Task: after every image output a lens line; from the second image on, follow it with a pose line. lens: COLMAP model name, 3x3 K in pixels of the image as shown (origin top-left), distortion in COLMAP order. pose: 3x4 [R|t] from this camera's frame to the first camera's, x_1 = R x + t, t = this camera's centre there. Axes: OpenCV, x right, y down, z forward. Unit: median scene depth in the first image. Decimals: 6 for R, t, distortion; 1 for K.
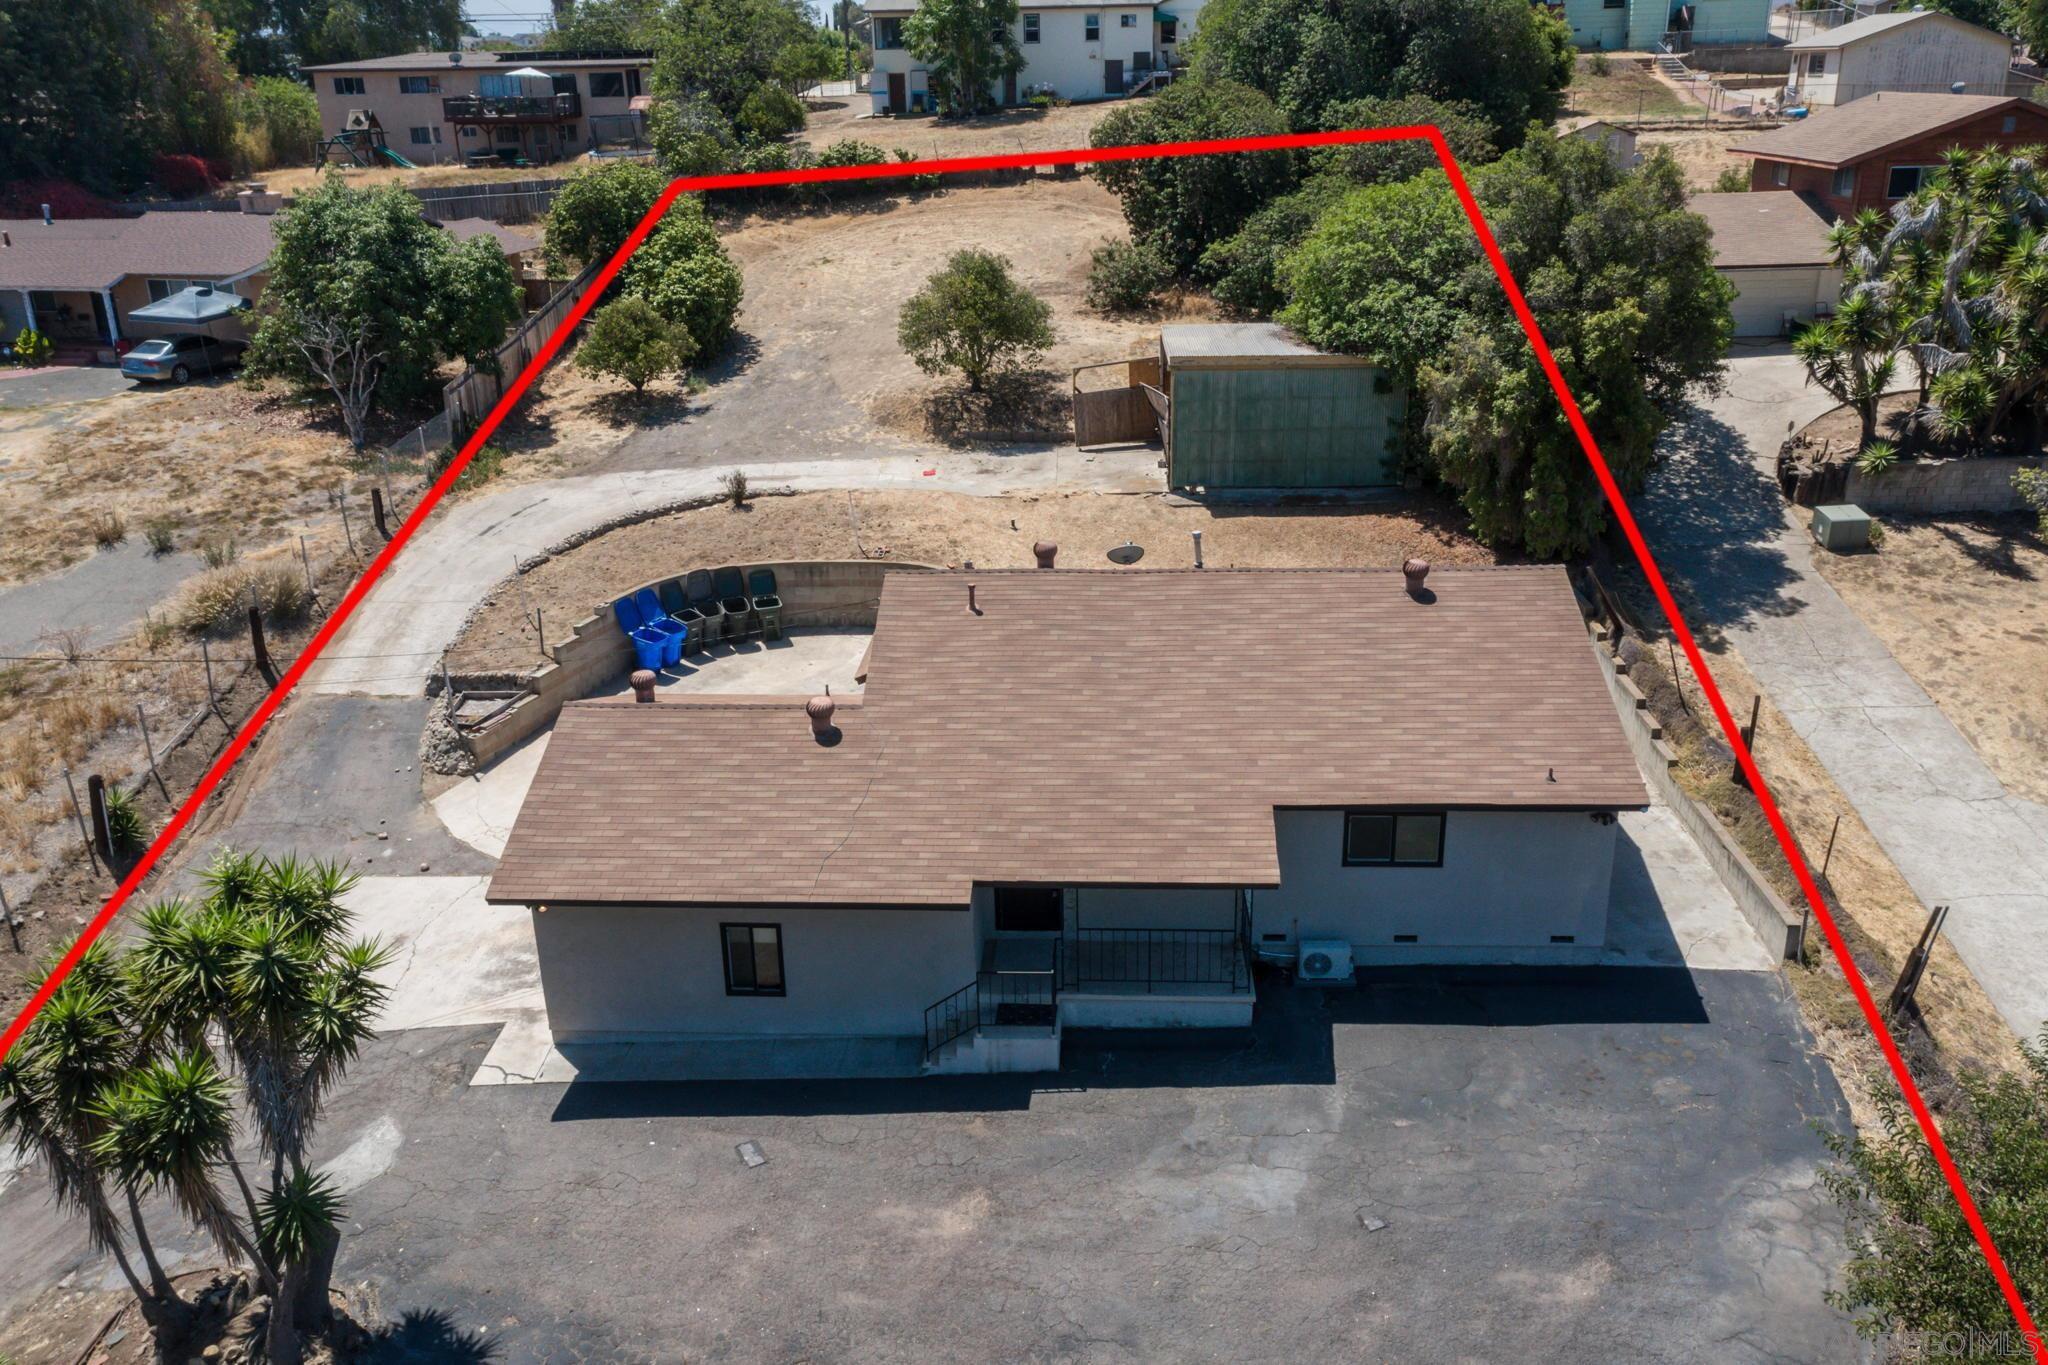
lens RADIAL K [[1581.1, 0, 1031.5], [0, 1581.1, 685.7], [0, 0, 1]] dist [-0.002881, 0.044606]
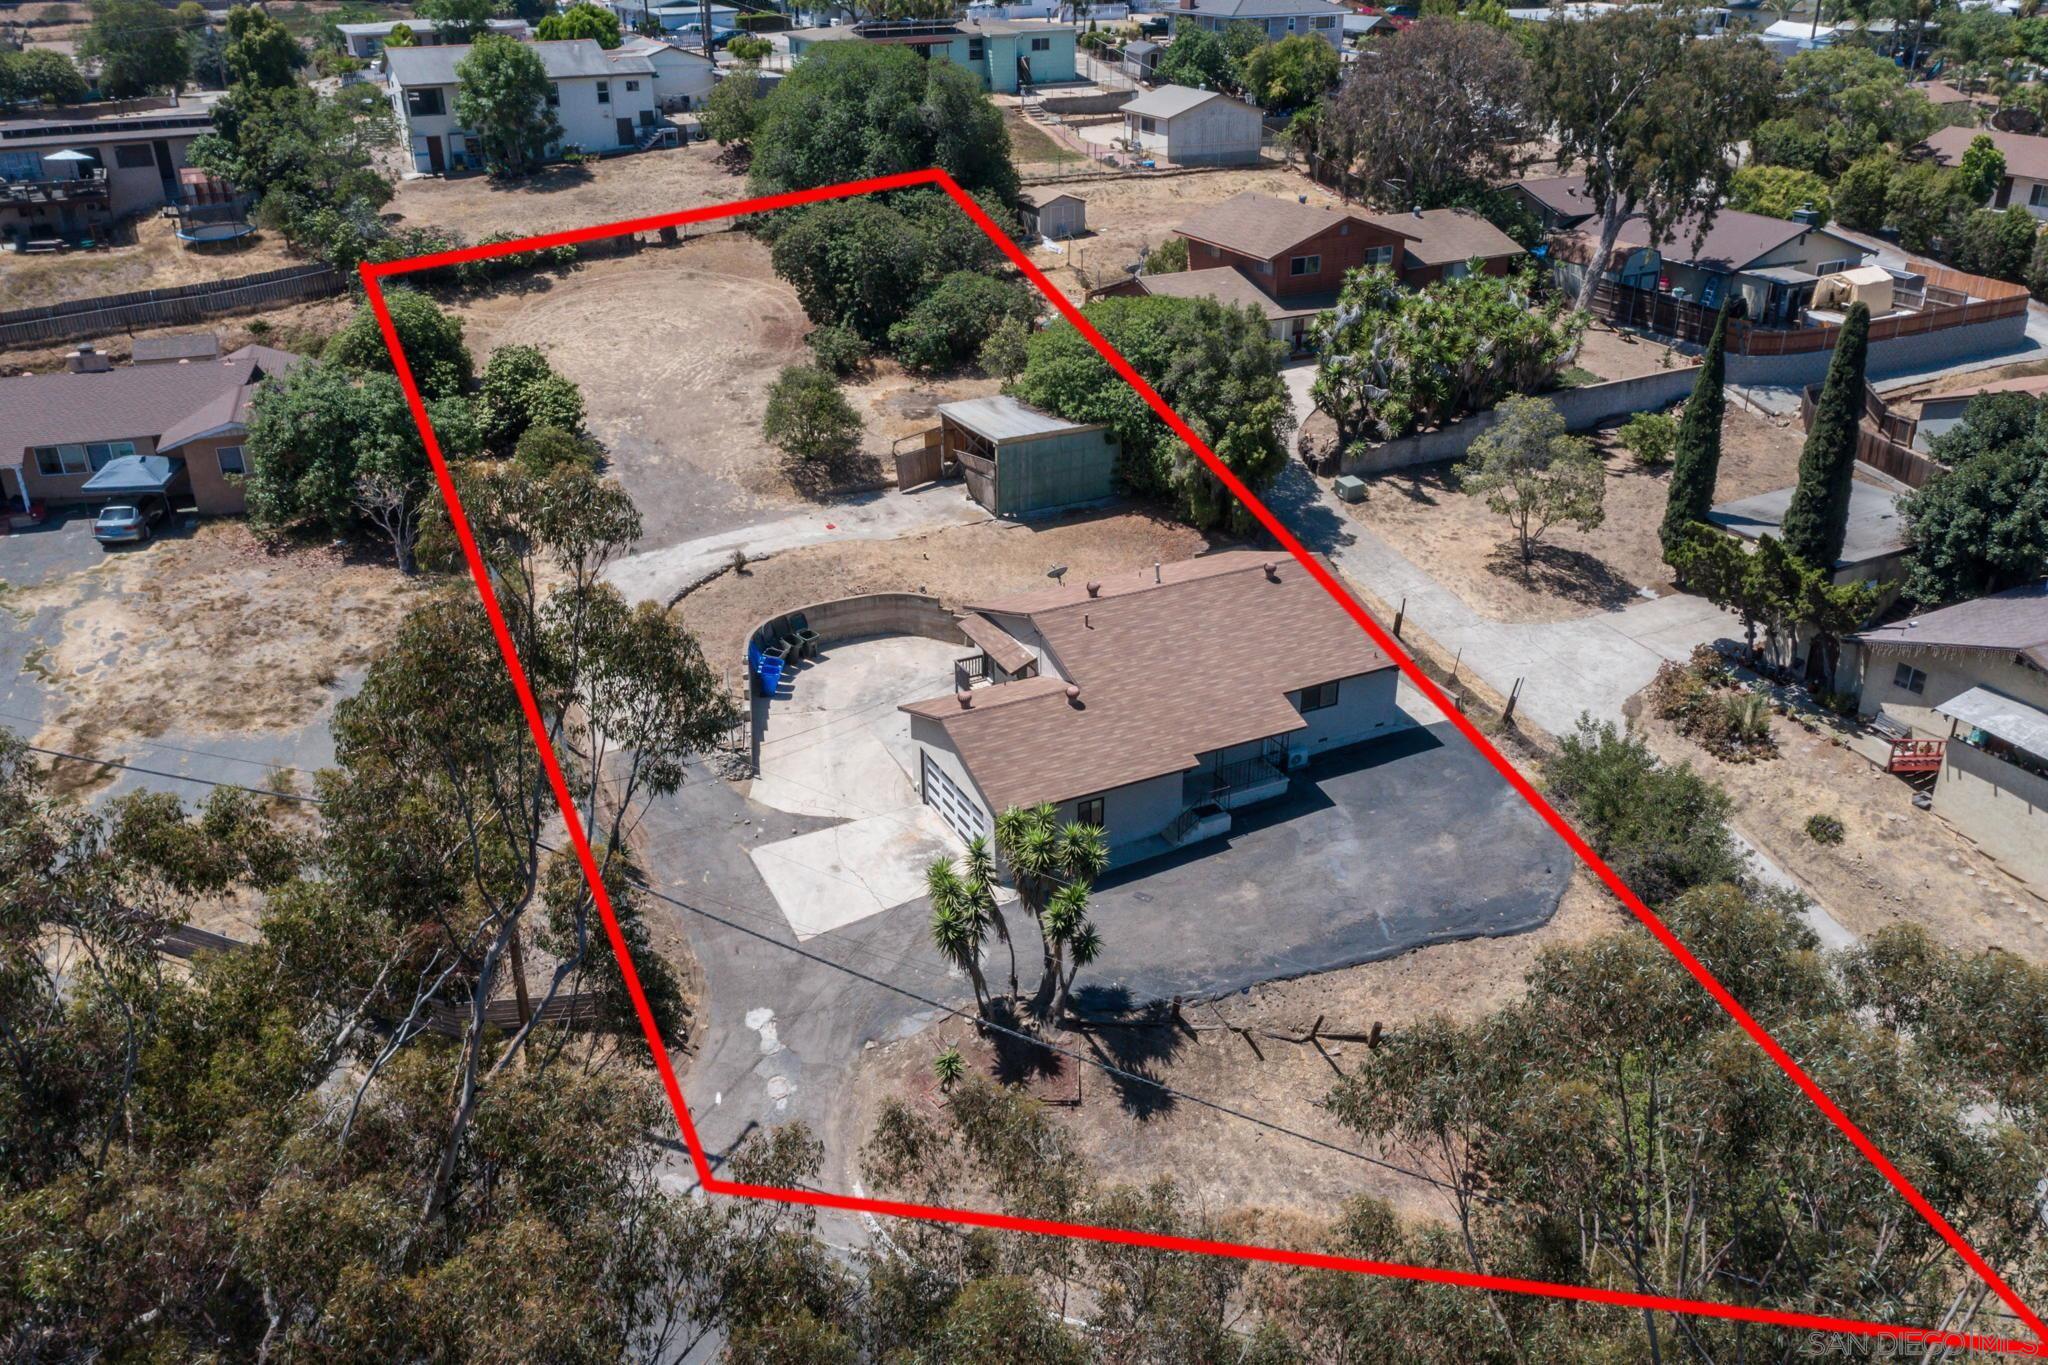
lens RADIAL K [[1581.1, 0, 986.3], [0, 1581.1, 674.6], [0, 0, 1]] dist [-0.002881, 0.044606]
pose [[0.879340, -0.201203, 0.431600, -0.678273], [0.167297, 0.979107, 0.115589, -0.160811], [-0.445840, -0.029437, 0.894629, -0.466936]]
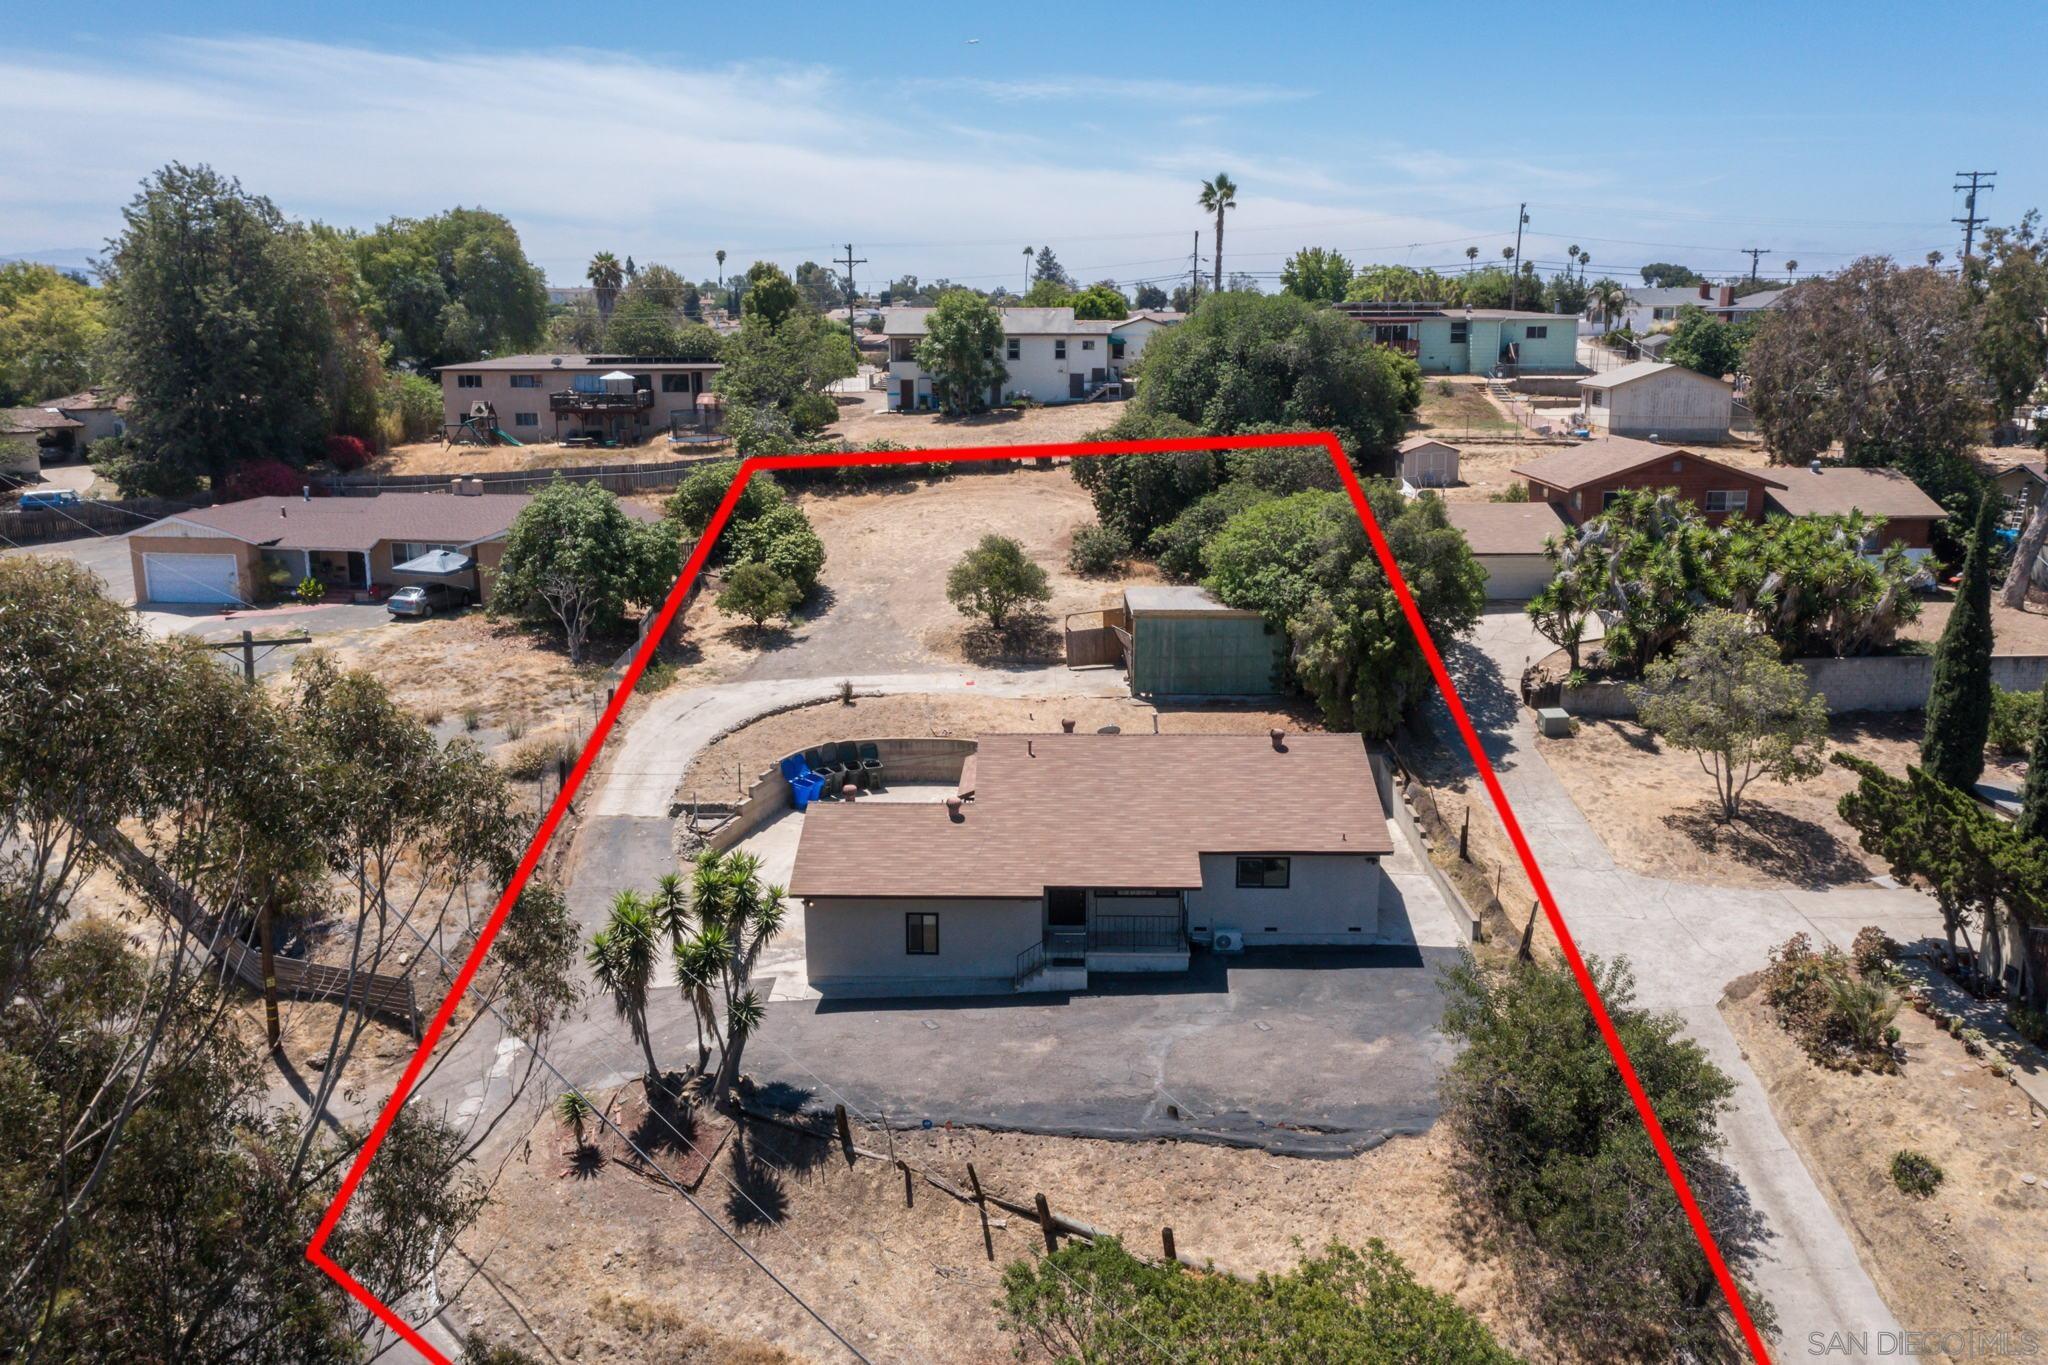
lens RADIAL K [[1581.1, 0, 1027.1], [0, 1581.1, 691.4], [0, 0, 1]] dist [-0.002881, 0.044606]
pose [[0.999263, 0.010449, 0.036936, -0.072506], [-0.005252, 0.990404, -0.138100, 0.086114], [-0.038025, 0.137804, 0.989729, -0.521454]]
